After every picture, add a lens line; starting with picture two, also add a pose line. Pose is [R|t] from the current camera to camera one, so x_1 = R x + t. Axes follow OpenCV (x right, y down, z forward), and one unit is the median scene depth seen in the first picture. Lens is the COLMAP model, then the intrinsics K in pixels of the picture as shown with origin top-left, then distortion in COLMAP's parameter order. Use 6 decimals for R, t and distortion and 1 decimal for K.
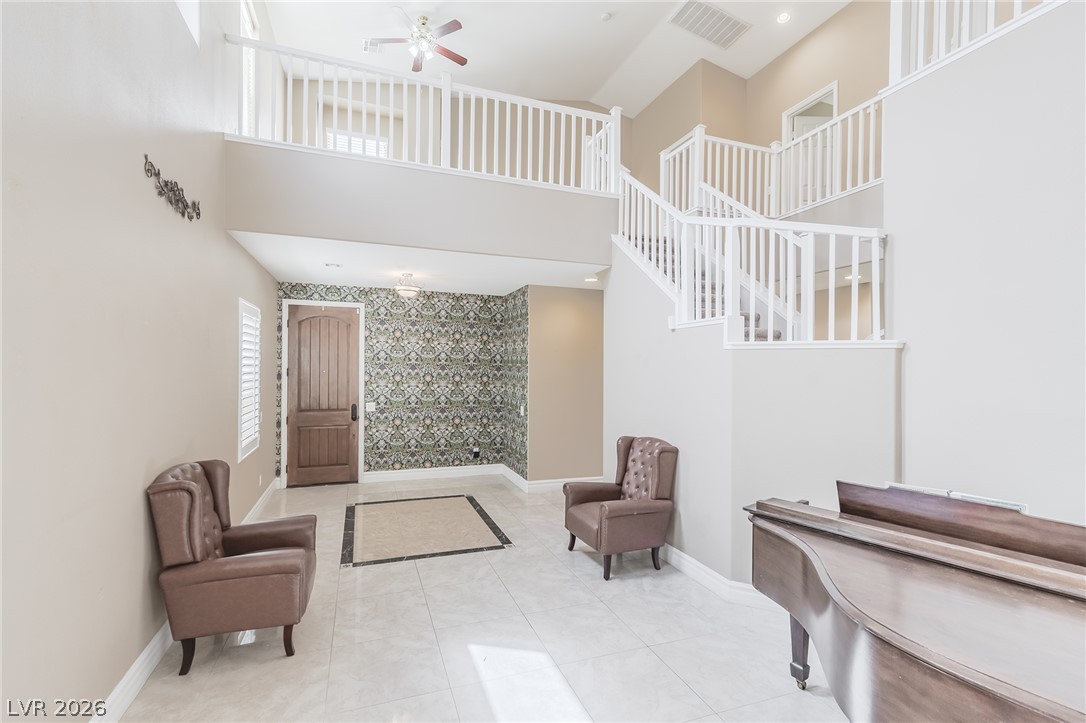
lens RADIAL K [[477.8, 0, 536.2], [0, 477.8, 364.4], [0, 0, 1]] dist [0.011921, -0.000772]
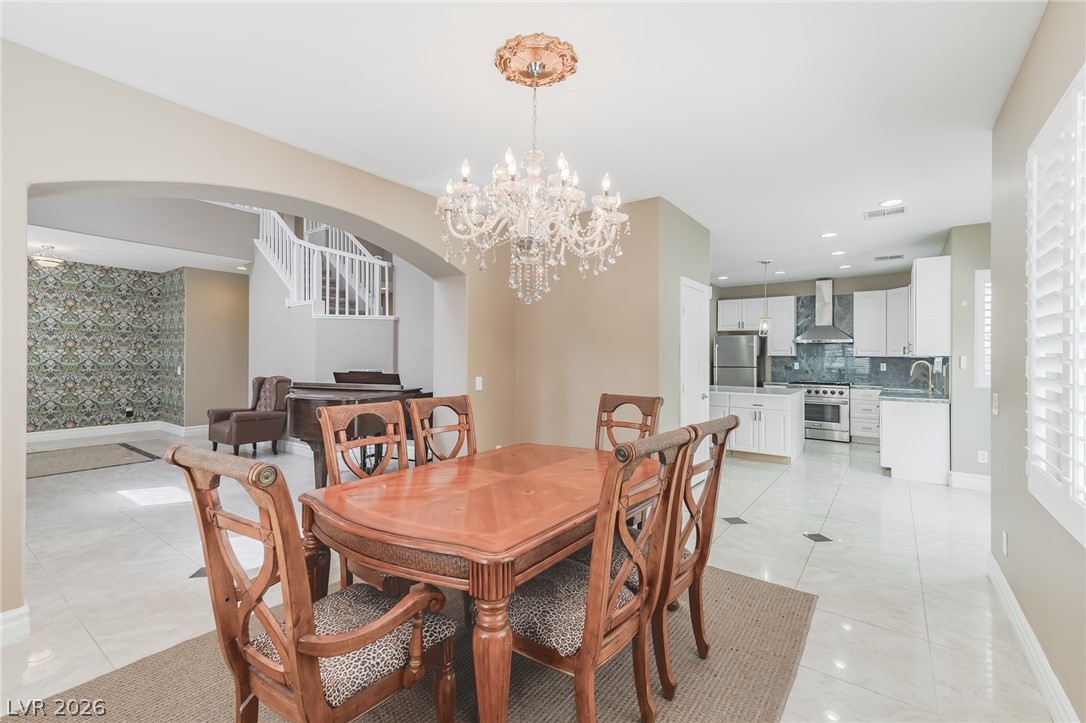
lens RADIAL K [[477.8, 0, 527.7], [0, 477.8, 354.3], [0, 0, 1]] dist [0.011921, -0.000772]
pose [[0.843903, 0.000456, 0.536496, 0.060145], [-0.003375, 0.999984, 0.004460, 0.046838], [-0.536486, -0.005575, 0.843891, -0.480488]]
